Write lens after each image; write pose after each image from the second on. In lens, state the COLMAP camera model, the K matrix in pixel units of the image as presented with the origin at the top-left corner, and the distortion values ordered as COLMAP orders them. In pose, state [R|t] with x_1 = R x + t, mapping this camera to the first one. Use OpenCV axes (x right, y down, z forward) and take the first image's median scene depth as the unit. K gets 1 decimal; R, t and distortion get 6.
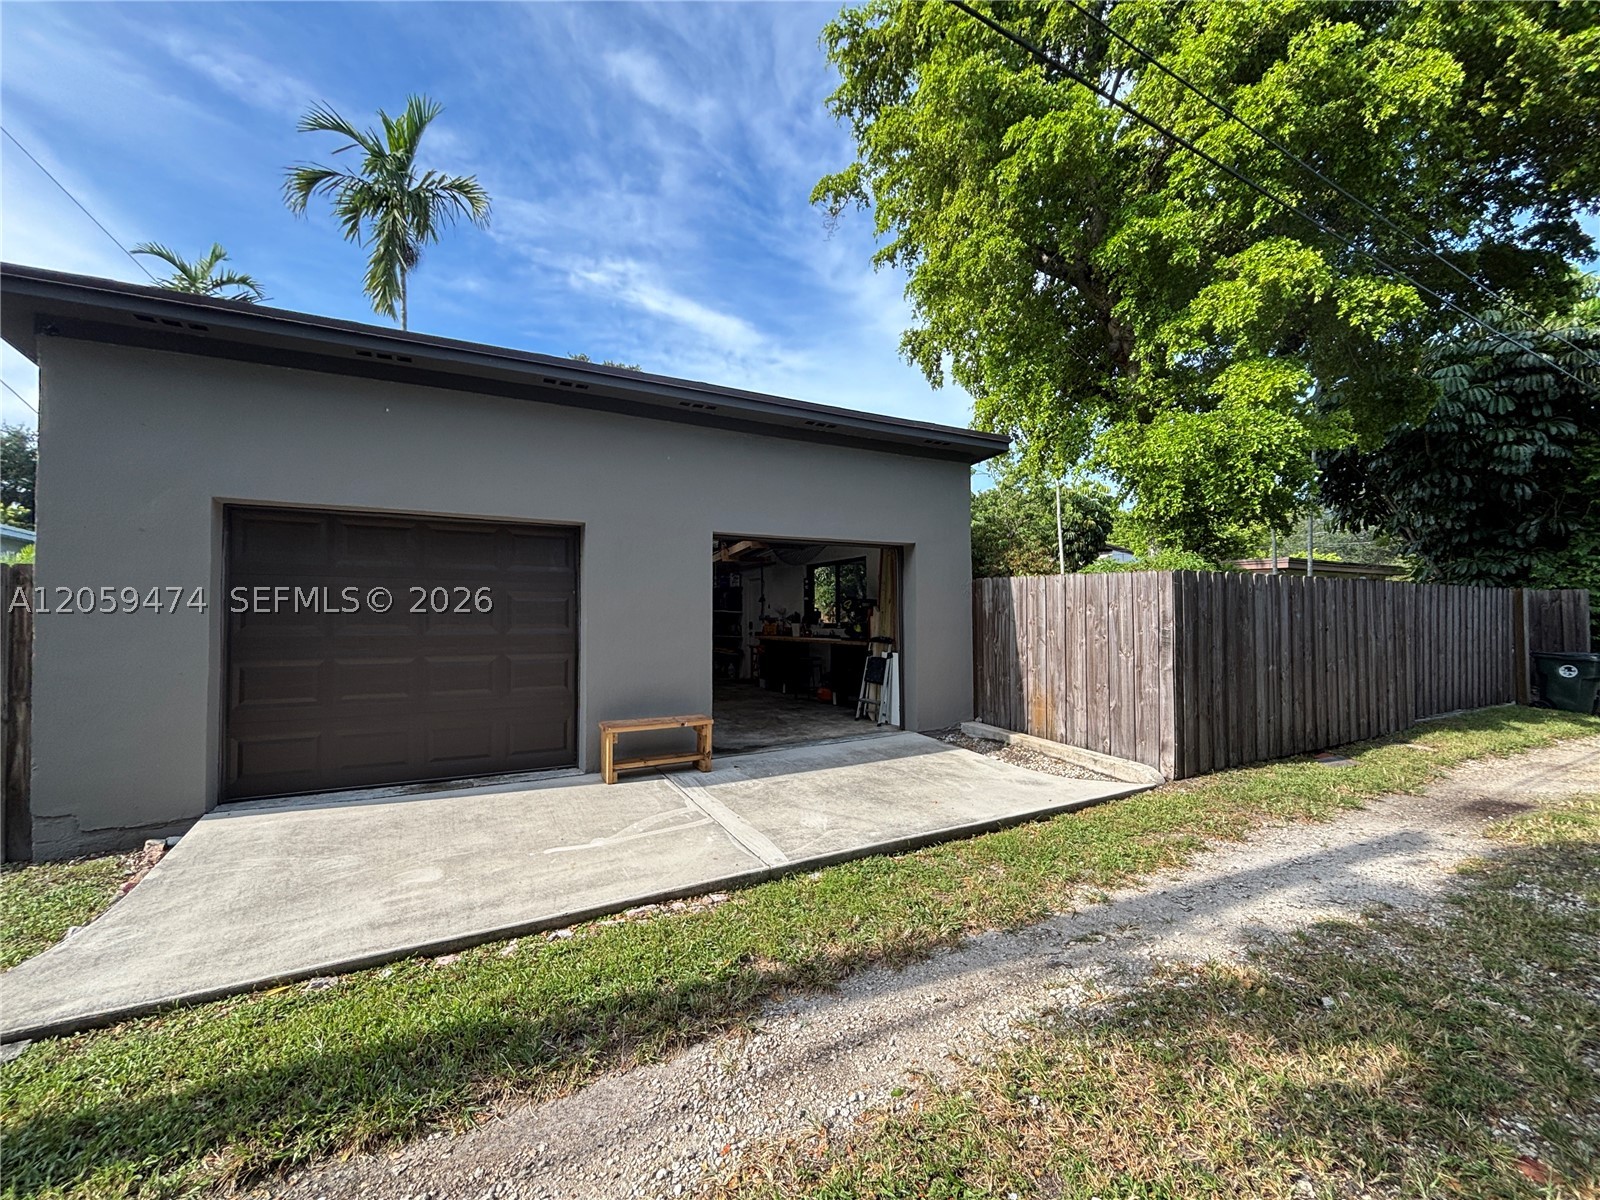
lens RADIAL K [[642.6, 0, 796.8], [0, 642.6, 598.6], [0, 0, 1]] dist [0.000122, 0.000052]
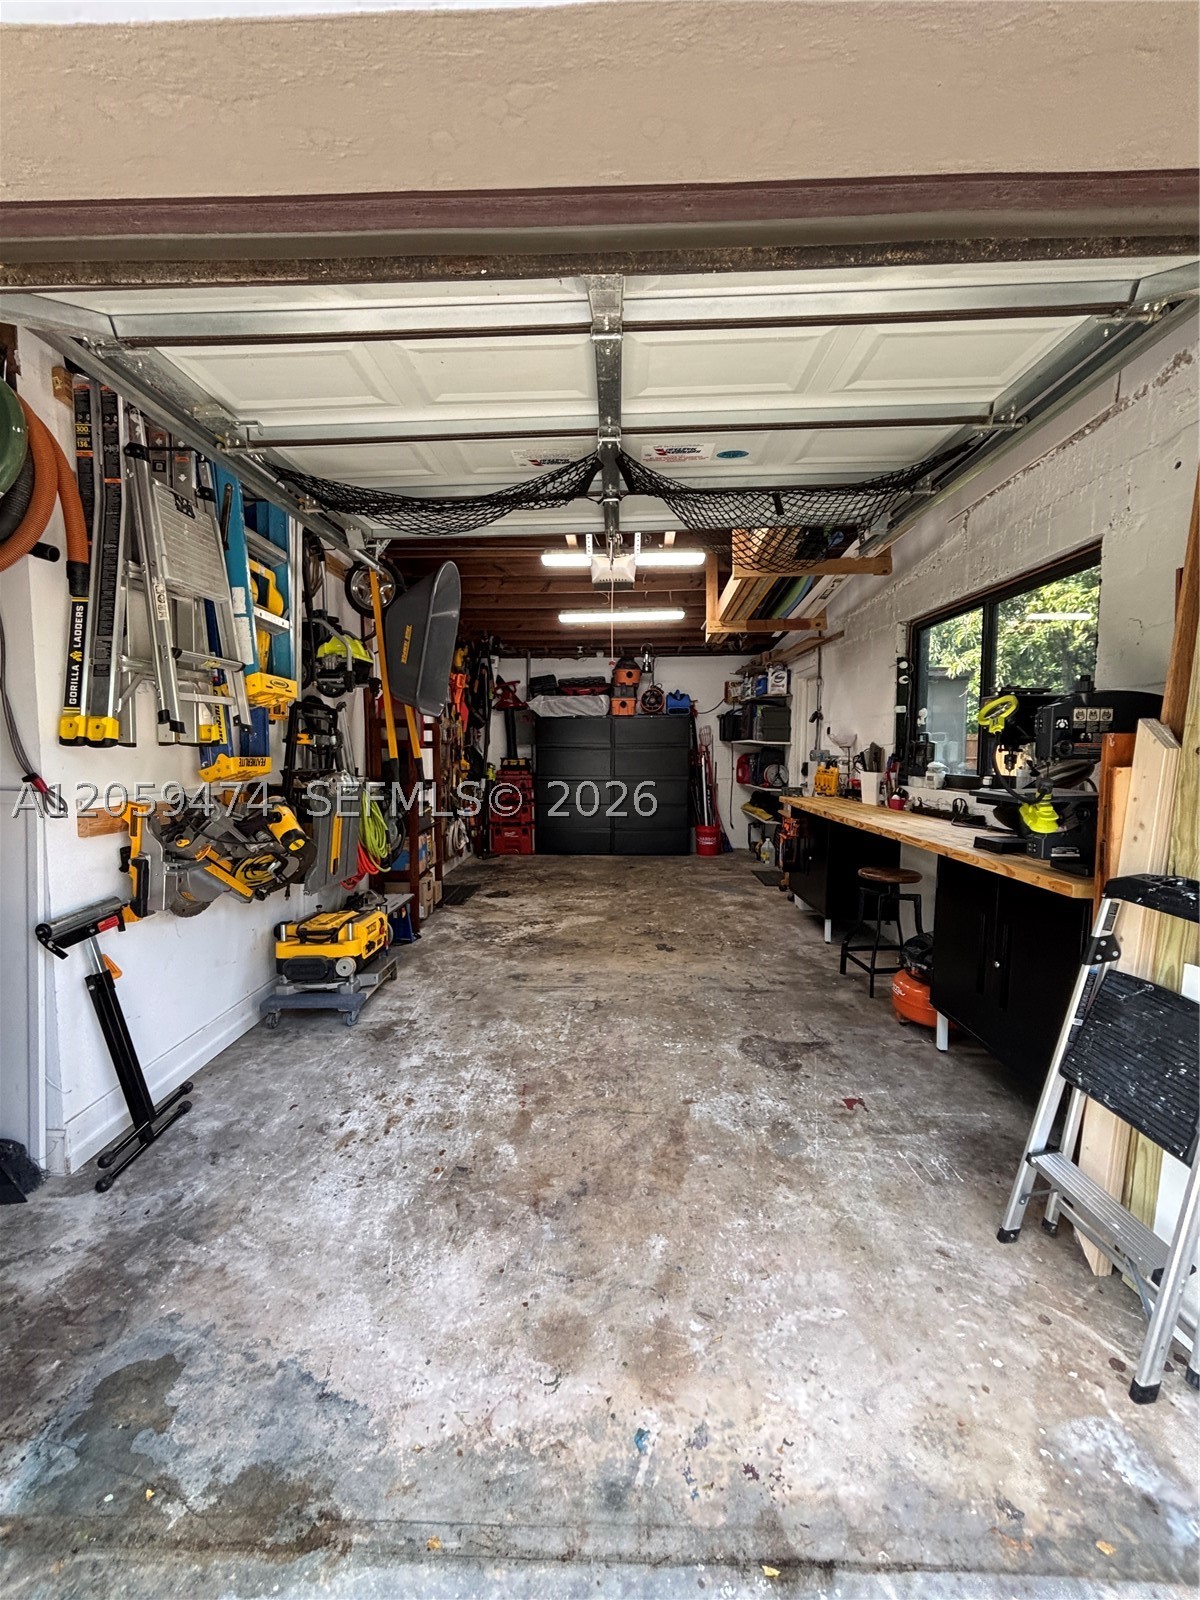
lens RADIAL K [[642.6, 0, 599.0], [0, 642.6, 806.5], [0, 0, 1]] dist [0.000122, 0.000052]
pose [[0.854254, 0.038486, -0.518430, 0.062122], [0.028178, 0.992362, 0.120100, 0.007096], [0.519092, -0.117204, 0.846644, 0.572768]]
